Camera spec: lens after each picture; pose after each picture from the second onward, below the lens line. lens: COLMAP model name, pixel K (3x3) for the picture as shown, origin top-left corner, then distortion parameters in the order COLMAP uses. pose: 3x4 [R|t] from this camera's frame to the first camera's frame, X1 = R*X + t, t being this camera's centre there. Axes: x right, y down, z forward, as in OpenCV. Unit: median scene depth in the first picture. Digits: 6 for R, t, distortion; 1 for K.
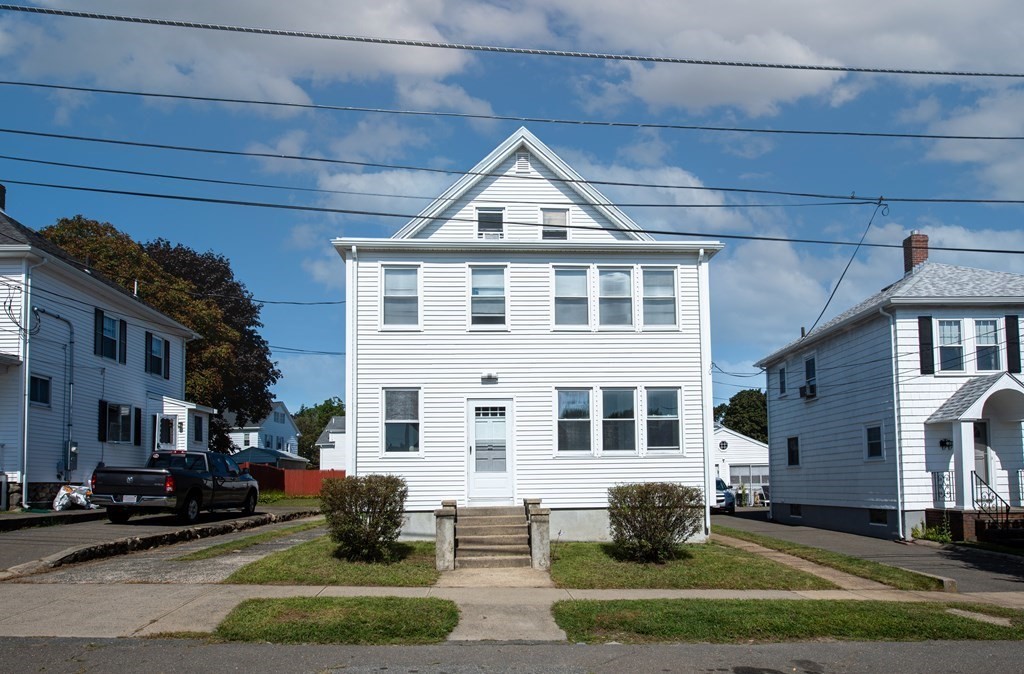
lens RADIAL K [[685.6, 0, 511.2], [0, 685.6, 371.6], [0, 0, 1]] dist [-0.002853, 0.000204]
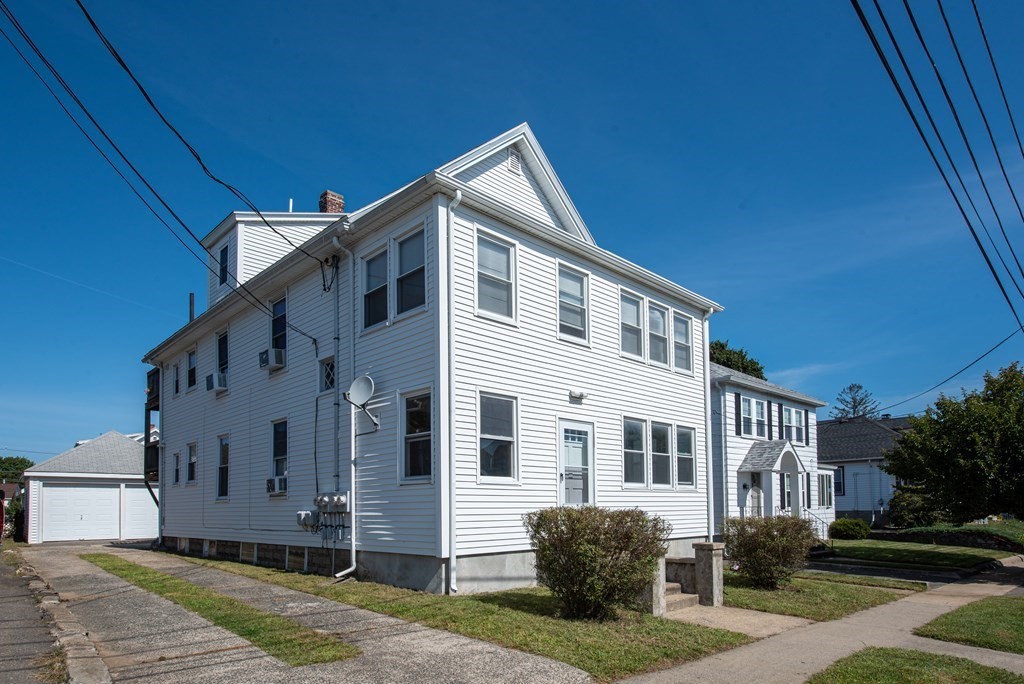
lens RADIAL K [[603.1, 0, 635.9], [0, 603.1, 435.4], [0, 0, 1]] dist [-0.001249, -0.000916]
pose [[0.707623, 0.091520, 0.700638, -0.492786], [-0.113434, 0.993429, -0.015200, 0.058449], [-0.697426, -0.068720, 0.713355, 0.374680]]
